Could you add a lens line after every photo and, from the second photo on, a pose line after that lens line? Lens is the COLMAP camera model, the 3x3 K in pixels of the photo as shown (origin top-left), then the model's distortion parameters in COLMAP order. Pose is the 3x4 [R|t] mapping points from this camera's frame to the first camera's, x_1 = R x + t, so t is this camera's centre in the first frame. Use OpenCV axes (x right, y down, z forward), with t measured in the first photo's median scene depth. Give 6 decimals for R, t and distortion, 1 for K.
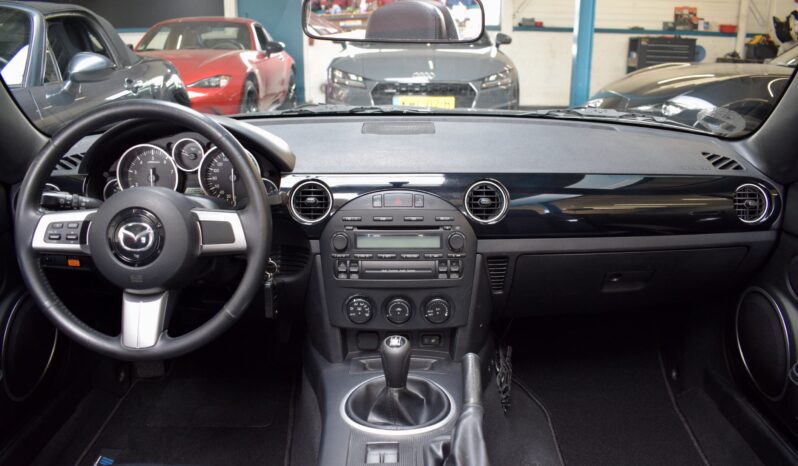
lens RADIAL K [[634.4, 0, 399.0], [0, 634.4, 233.0], [0, 0, 1]] dist [-0.089632, -0.005063]
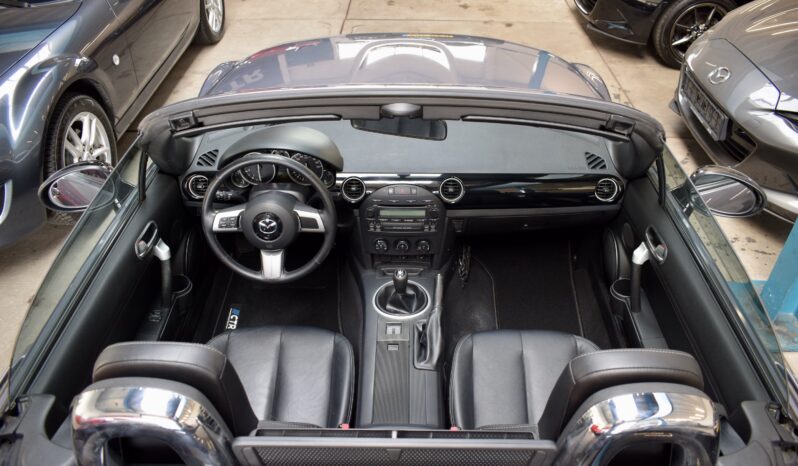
lens RADIAL K [[634.4, 0, 399.0], [0, 634.4, 233.0], [0, 0, 1]] dist [-0.089632, -0.005063]
pose [[0.999888, 0.007675, -0.012843, 0.012904], [-0.002802, 0.939275, 0.343155, -0.550161], [0.014697, -0.343081, 0.939191, -0.723562]]
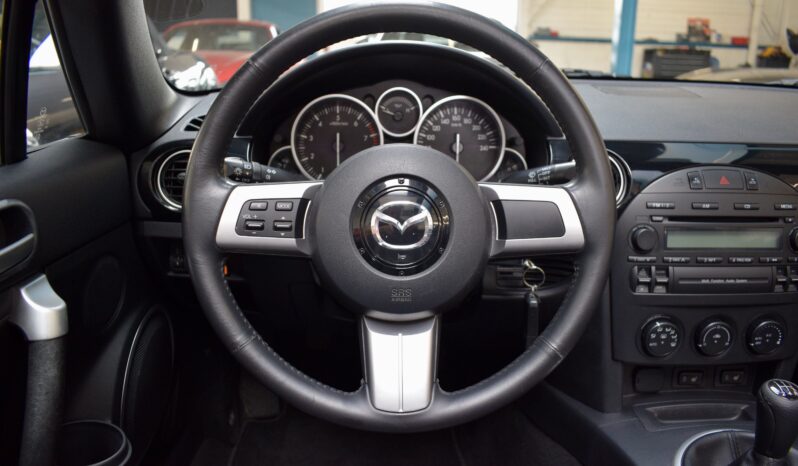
lens RADIAL K [[618.7, 0, 399.0], [0, 618.7, 233.0], [0, 0, 1]] dist [-0.127426, 0.066834]
pose [[0.999751, 0.006150, 0.021453, -0.366912], [-0.005790, 0.999843, -0.016767, 0.019667], [-0.021552, 0.016639, 0.999629, 0.346206]]
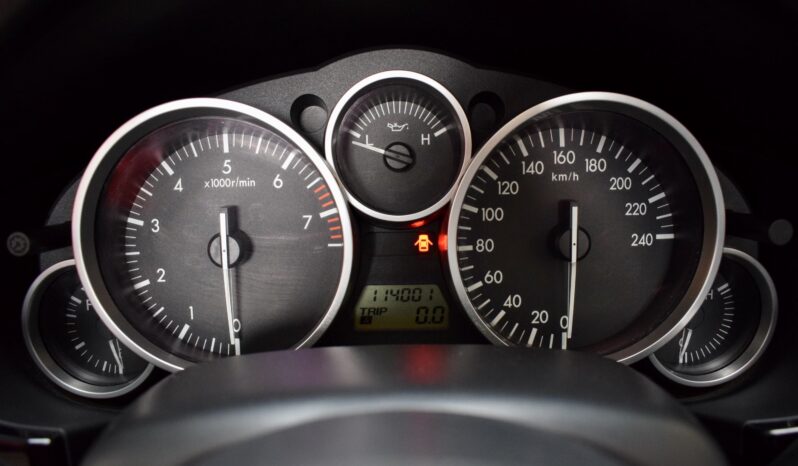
lens RADIAL K [[634.4, 0, 399.0], [0, 634.4, 233.0], [0, 0, 1]] dist [-0.089632, -0.005063]
pose [[0.999792, -0.019383, 0.006346, -0.355066], [0.019689, 0.998428, -0.052484, -0.086370], [-0.005319, 0.052598, 0.998602, 0.815763]]
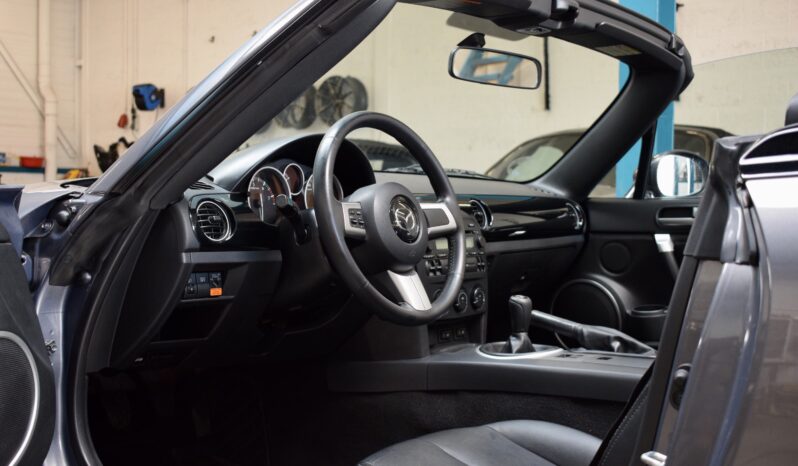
lens RADIAL K [[1074.1, 0, 399.0], [0, 1074.1, 233.0], [0, 0, 1]] dist [-0.001795, -0.002479]
pose [[0.597721, -0.020142, 0.801451, -1.740588], [0.237118, 0.959400, -0.152731, 0.287392], [-0.765836, 0.281329, 0.578229, -0.143562]]
